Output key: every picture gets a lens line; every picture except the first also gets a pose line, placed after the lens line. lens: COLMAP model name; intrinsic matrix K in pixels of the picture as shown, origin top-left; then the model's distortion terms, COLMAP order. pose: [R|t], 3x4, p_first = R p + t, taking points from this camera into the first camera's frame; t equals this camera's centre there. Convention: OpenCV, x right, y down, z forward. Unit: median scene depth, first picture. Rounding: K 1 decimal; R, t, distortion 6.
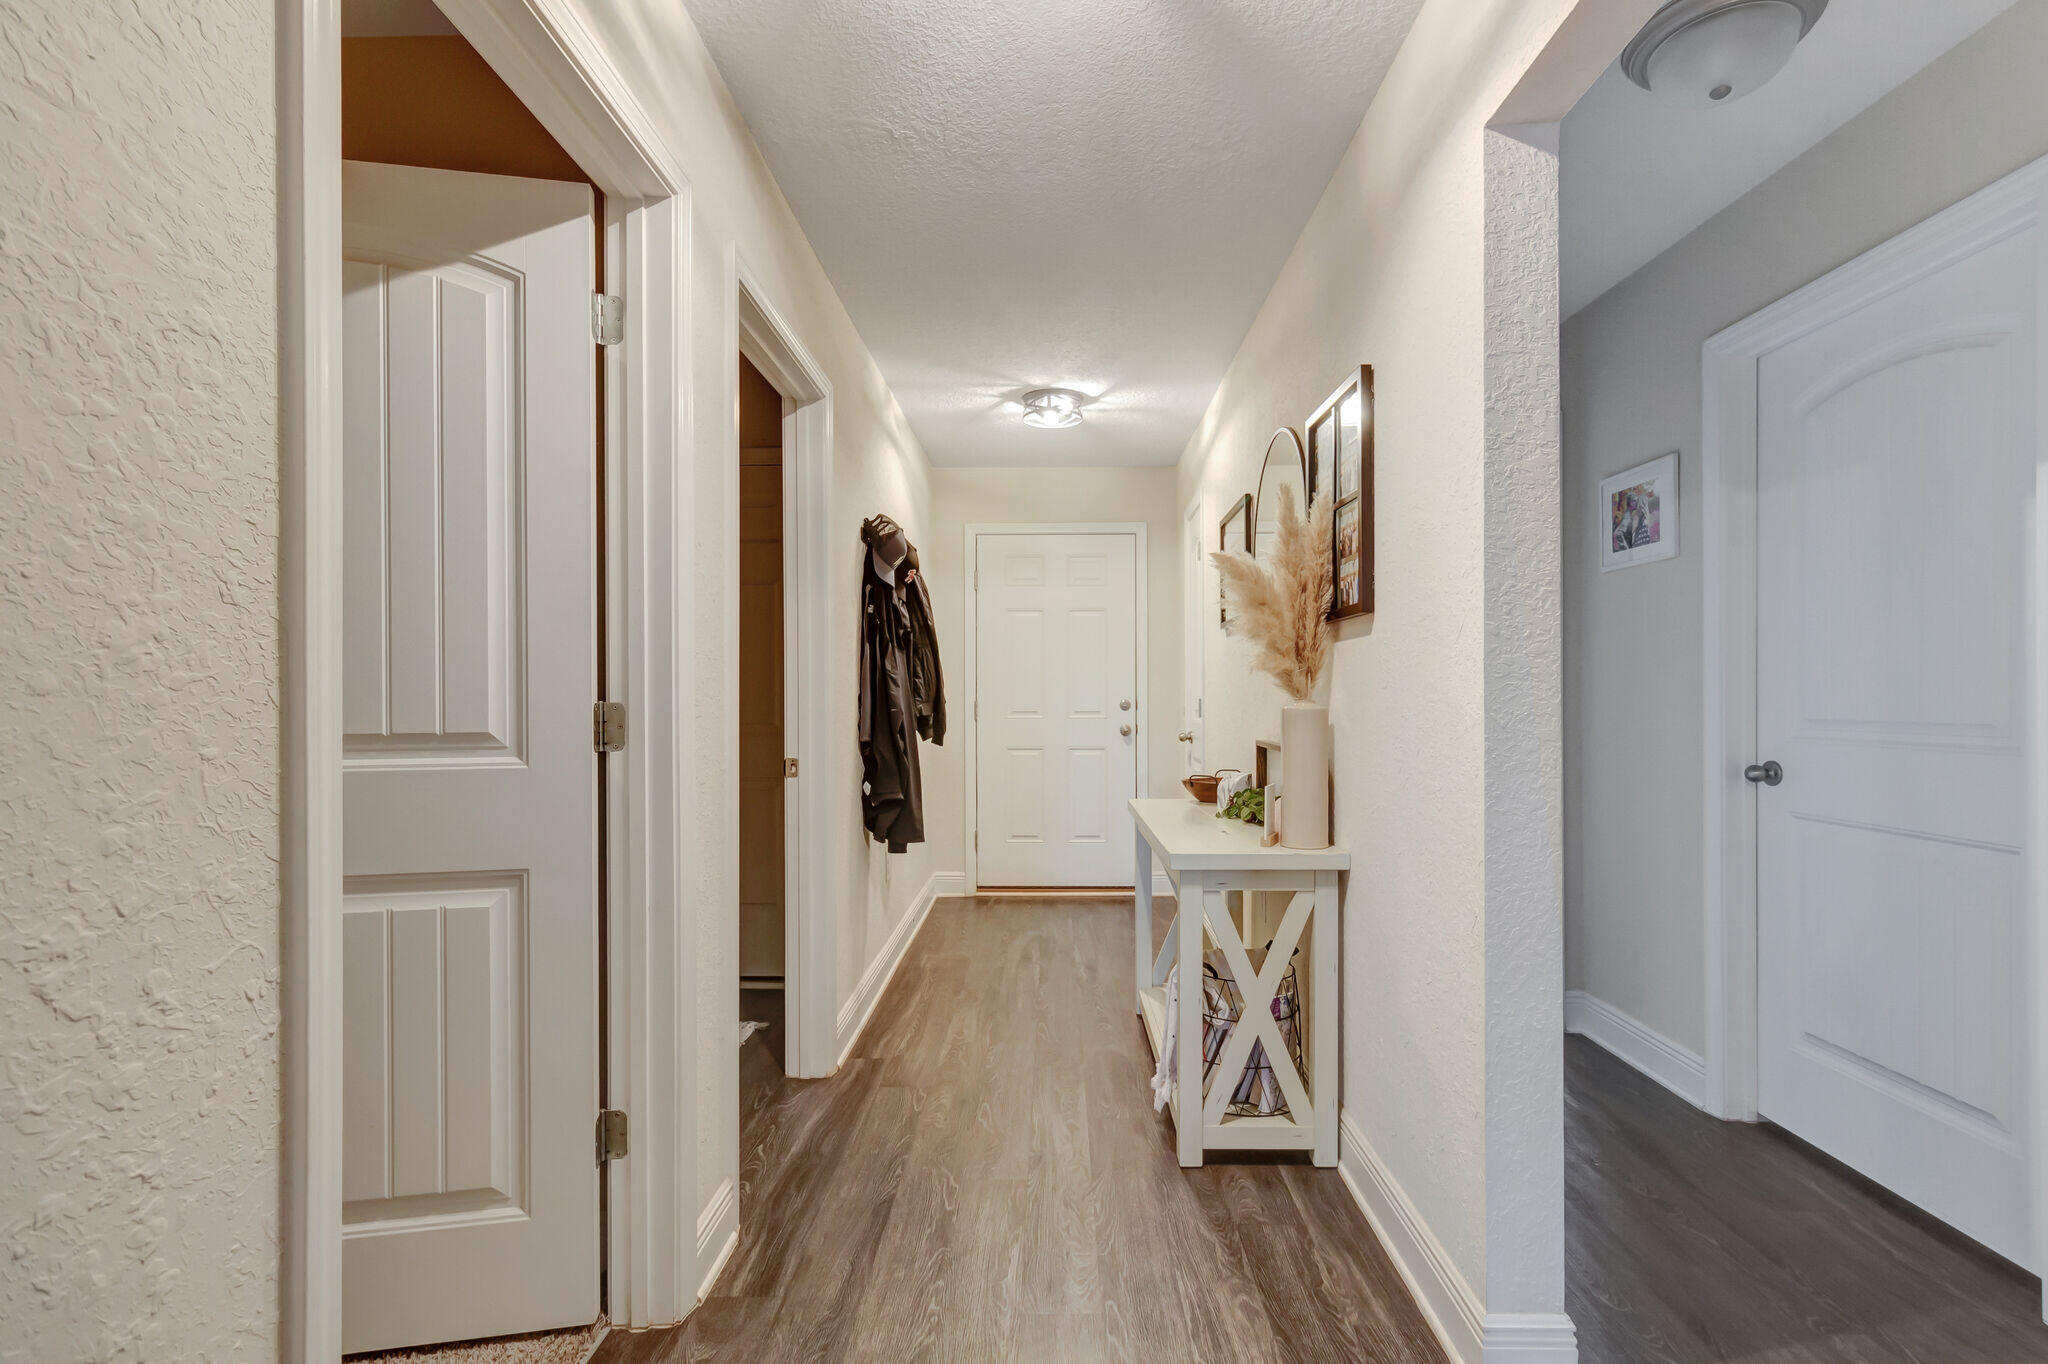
lens RADIAL K [[960.4, 0, 1033.6], [0, 960.4, 695.0], [0, 0, 1]] dist [0.003283, 0.001683]
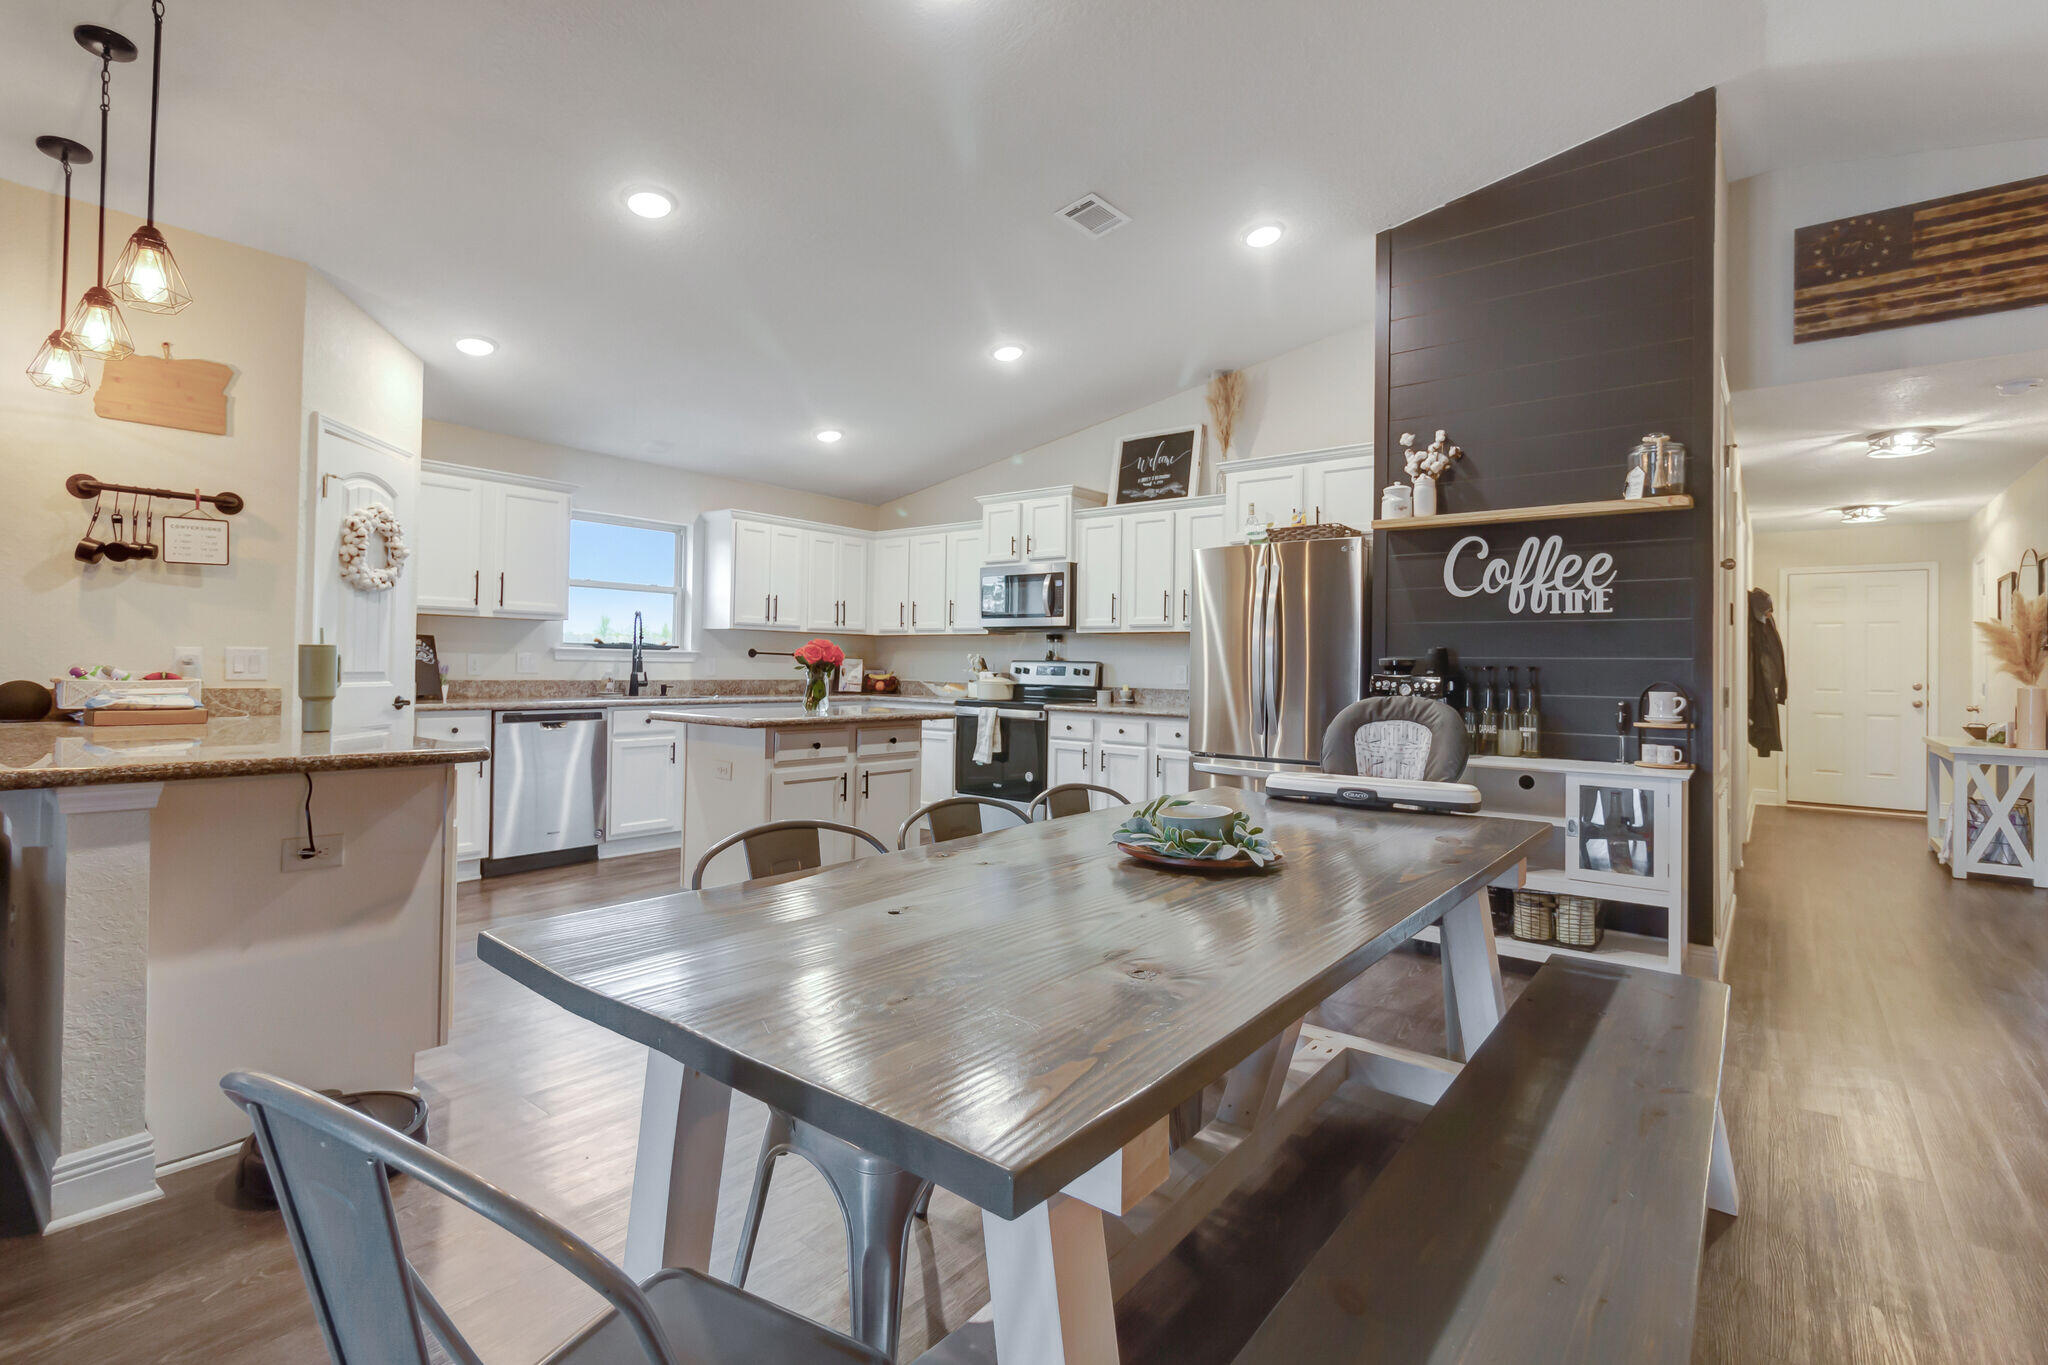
lens RADIAL K [[960.4, 0, 1036.1], [0, 960.4, 654.2], [0, 0, 1]] dist [0.003283, 0.001683]
pose [[0.804361, 0.008602, -0.594079, -0.240463], [-0.018850, 0.999761, -0.011046, 0.002675], [0.593842, 0.020084, 0.804331, -2.109076]]
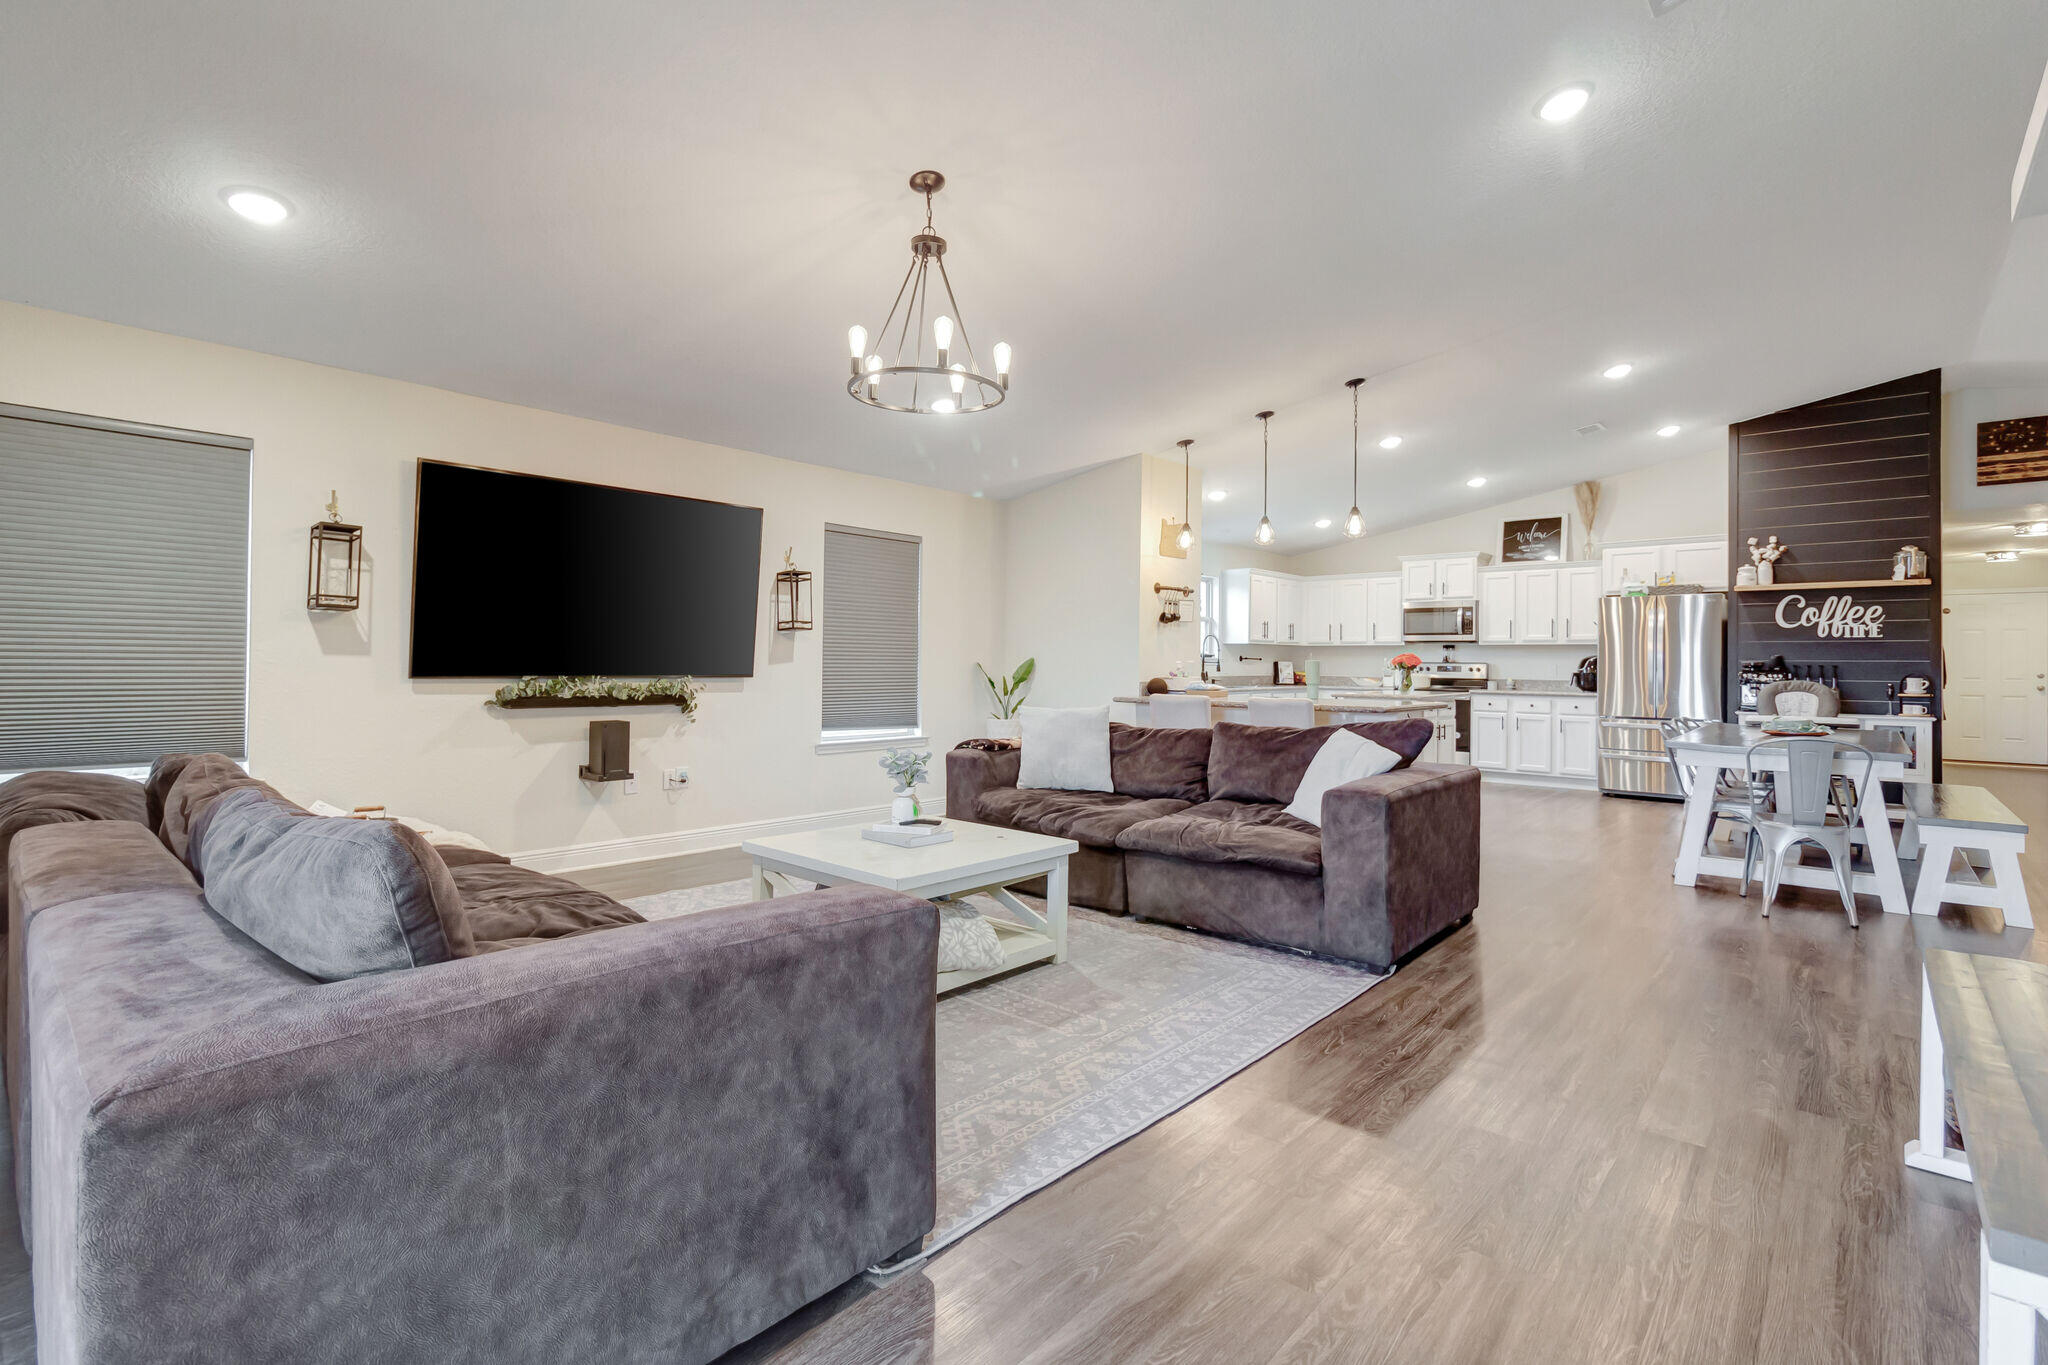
lens RADIAL K [[960.4, 0, 1035.4], [0, 960.4, 664.1], [0, 0, 1]] dist [0.003283, 0.001683]
pose [[0.775494, 0.011035, -0.631258, -0.852124], [-0.010210, 0.999936, 0.004937, -0.009661], [0.631272, 0.002617, 0.775557, -6.221613]]
